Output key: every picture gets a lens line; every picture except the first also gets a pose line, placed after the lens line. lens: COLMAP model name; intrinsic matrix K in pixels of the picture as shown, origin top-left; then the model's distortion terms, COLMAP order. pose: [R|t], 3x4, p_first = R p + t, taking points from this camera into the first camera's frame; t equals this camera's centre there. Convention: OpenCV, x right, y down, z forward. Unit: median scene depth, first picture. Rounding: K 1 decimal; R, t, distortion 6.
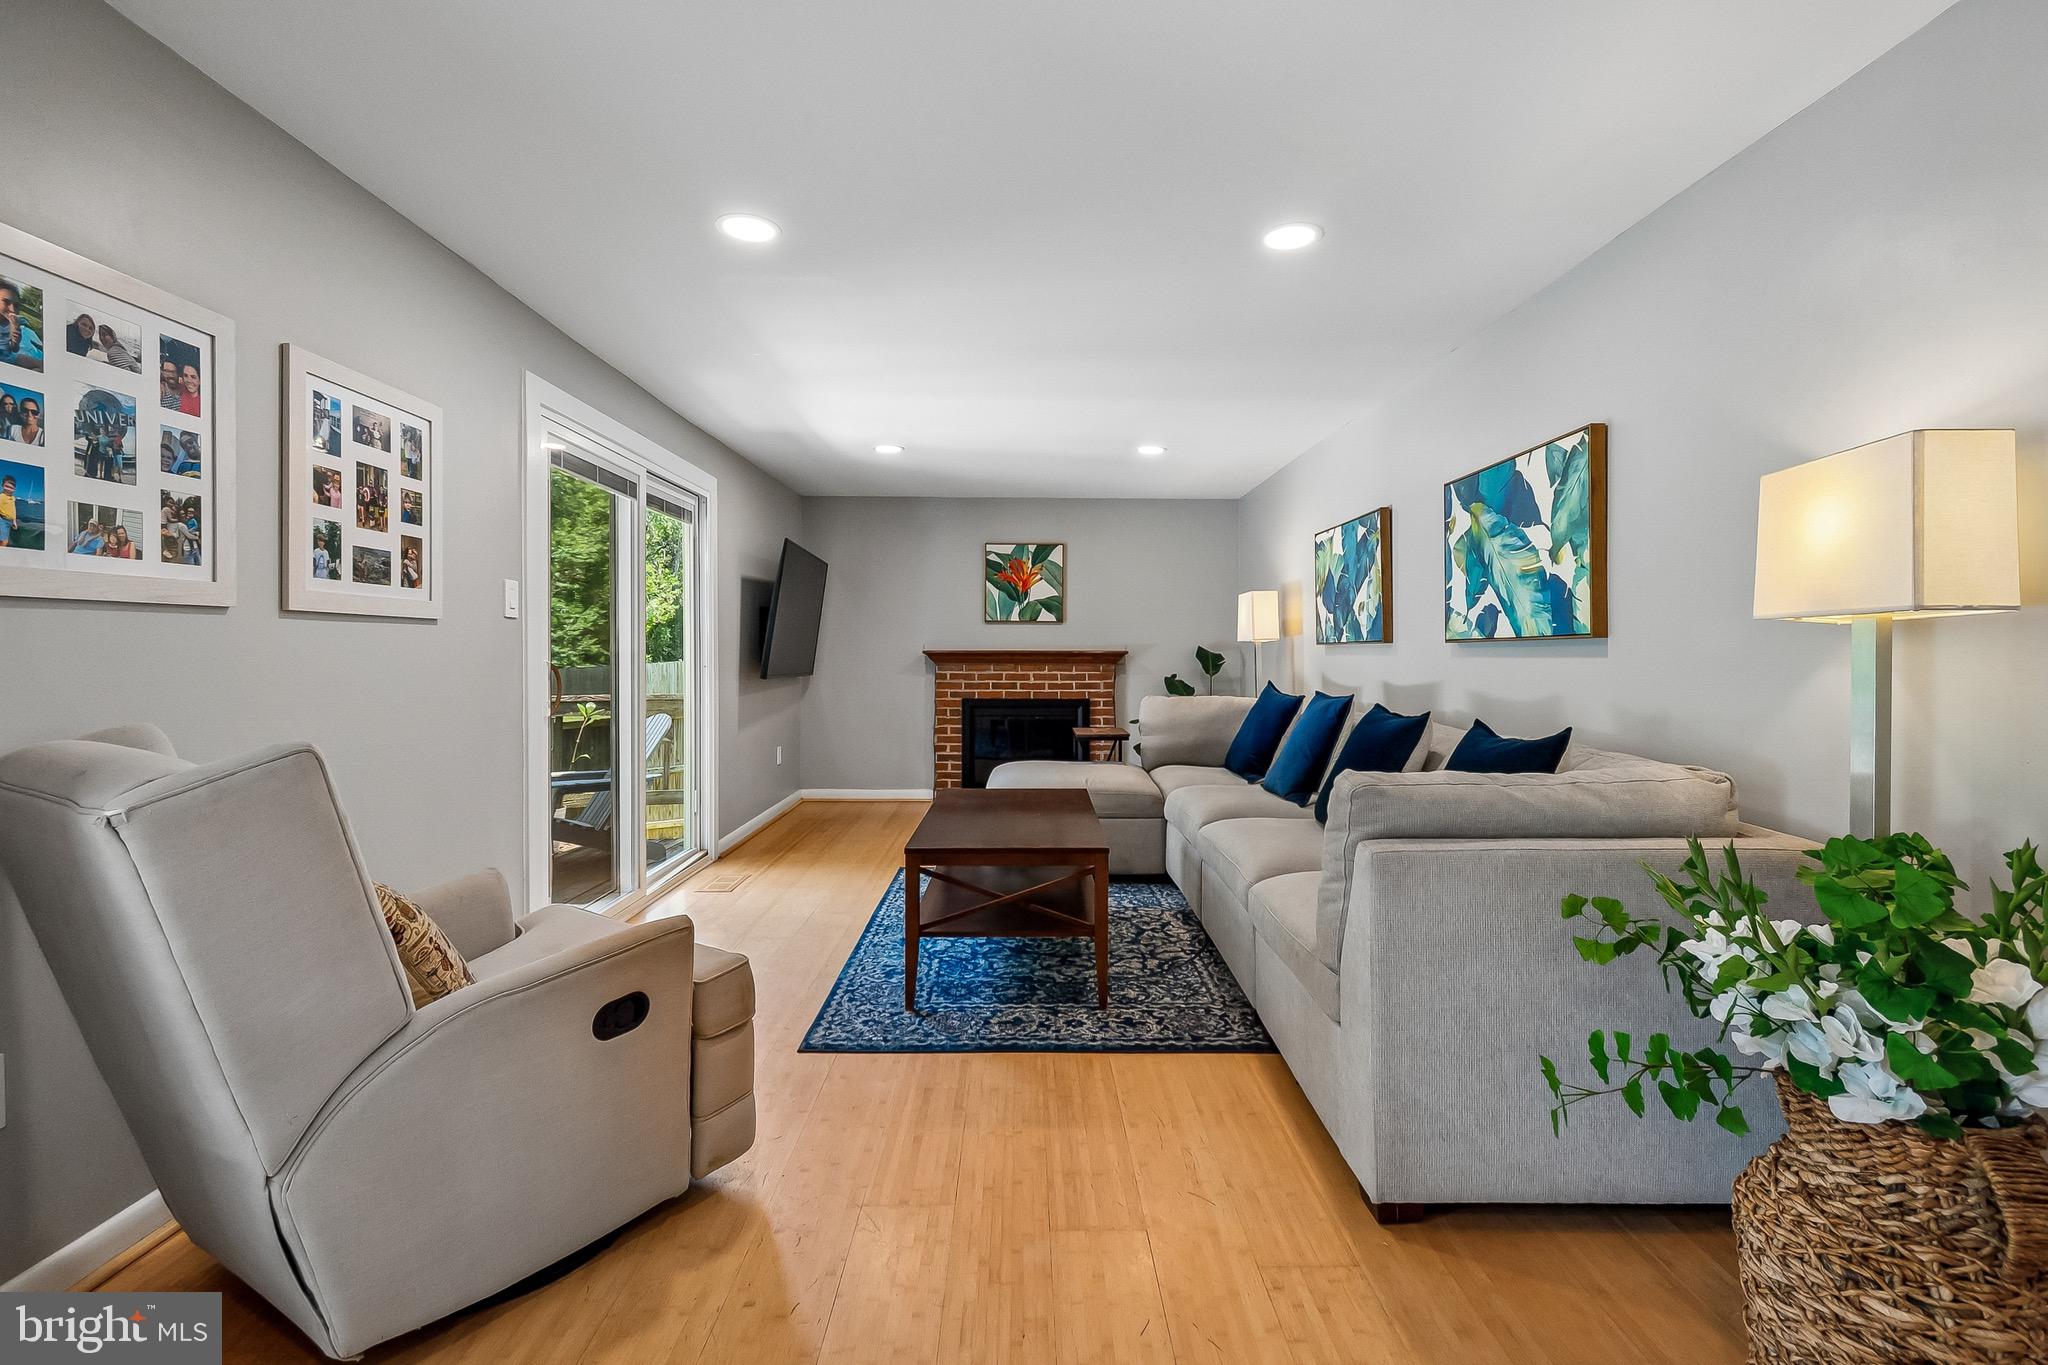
lens RADIAL K [[924.2, 0, 1029.9], [0, 924.2, 649.9], [0, 0, 1]] dist [0.011039, -0.003935]
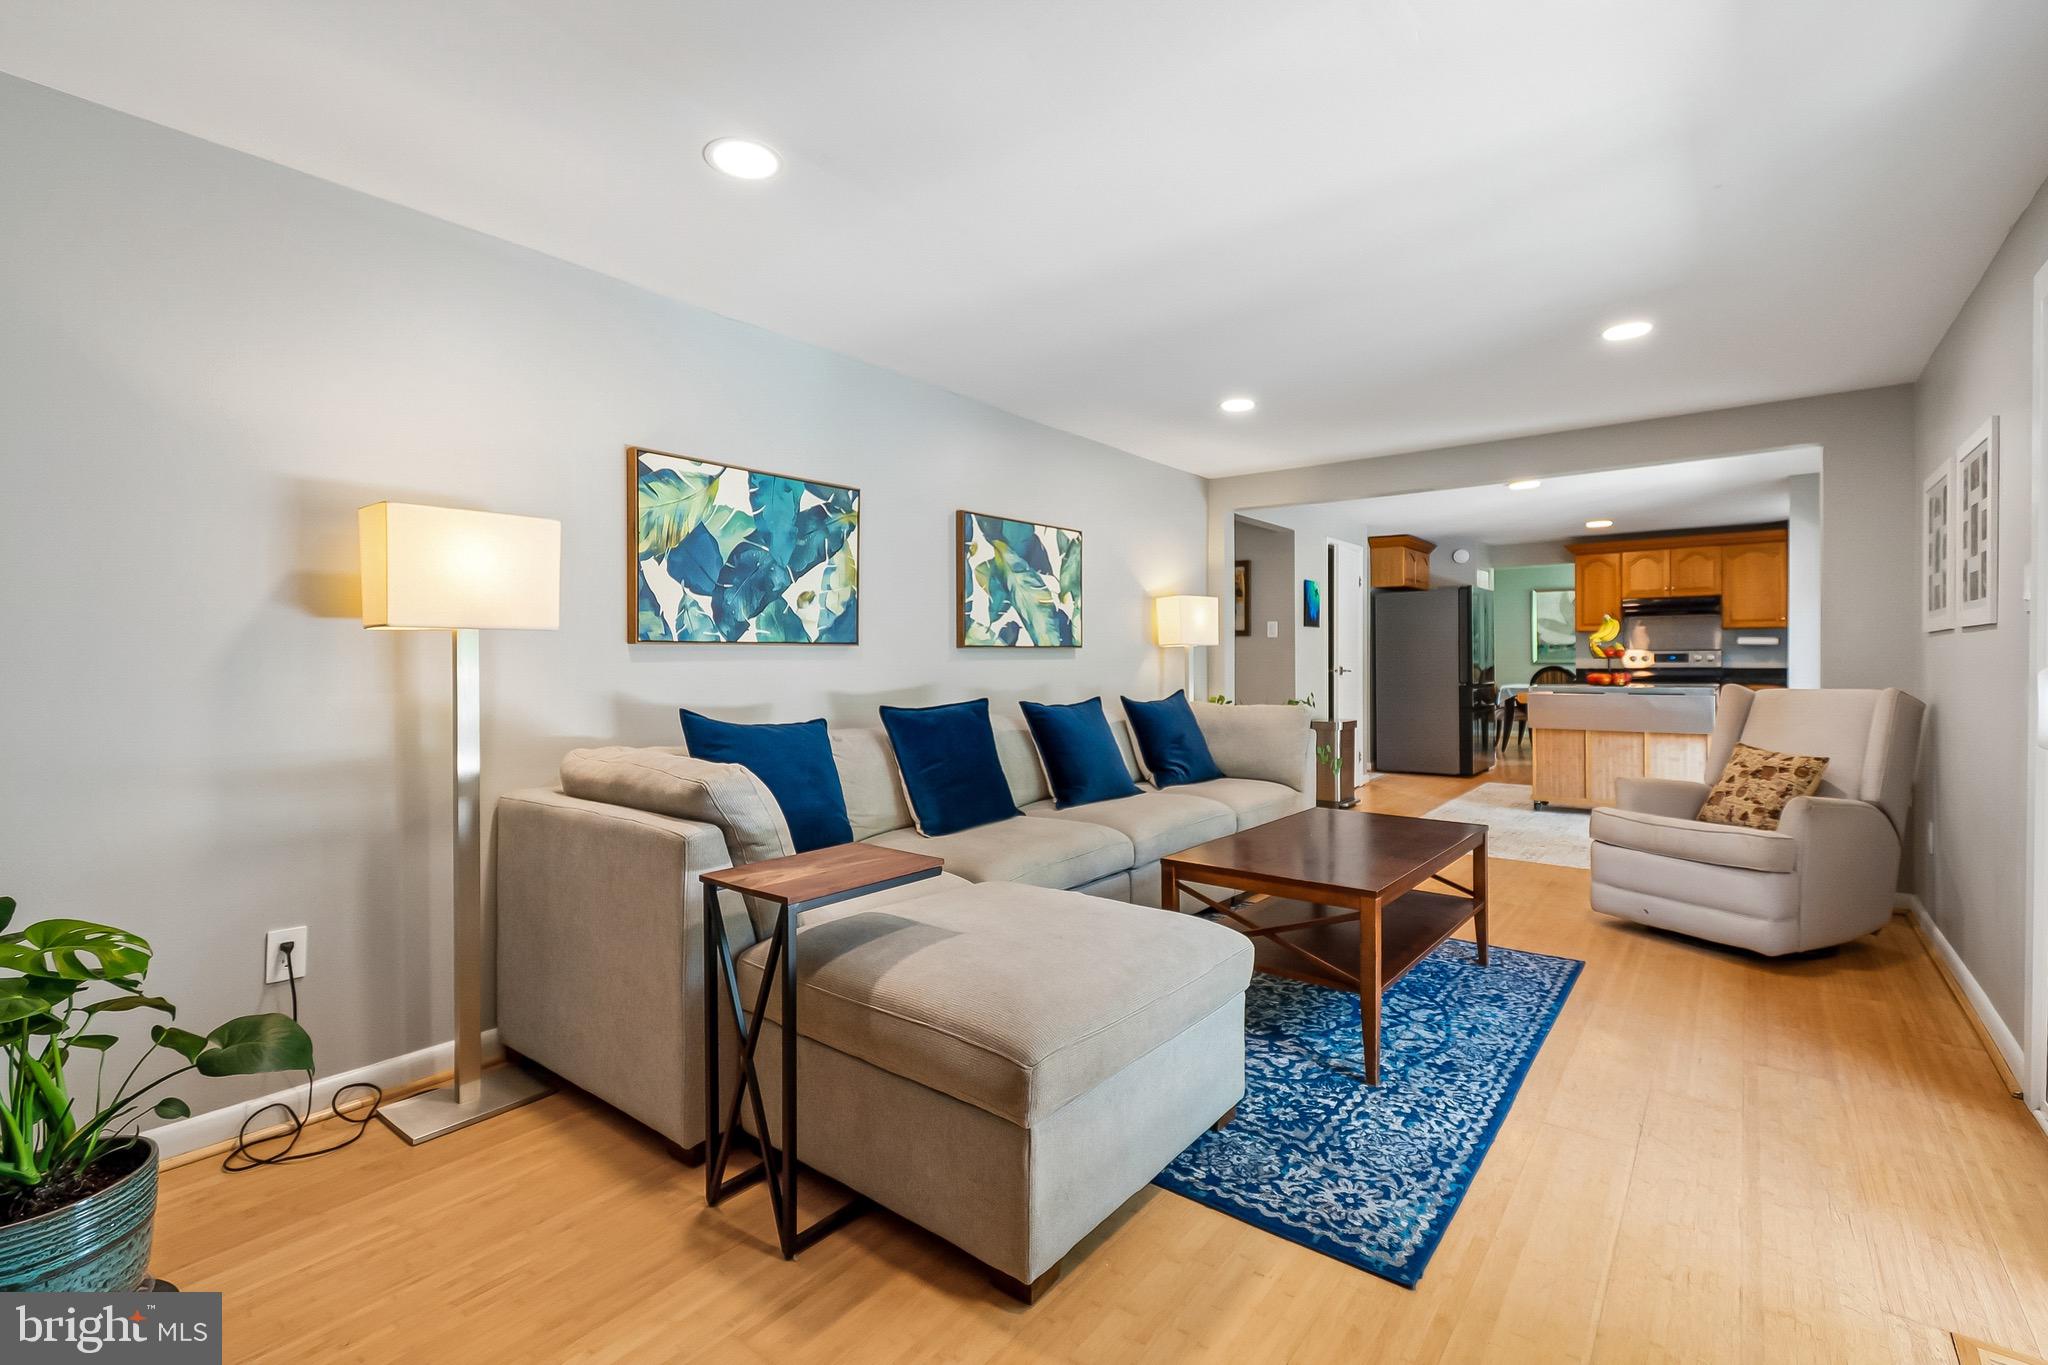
lens RADIAL K [[924.2, 0, 1029.9], [0, 924.2, 649.9], [0, 0, 1]] dist [0.011039, -0.003935]
pose [[-0.784716, 0.003916, 0.619843, -0.375563], [-0.001220, 0.999968, -0.007862, 0.004140], [-0.619855, -0.006925, -0.784686, 2.102765]]
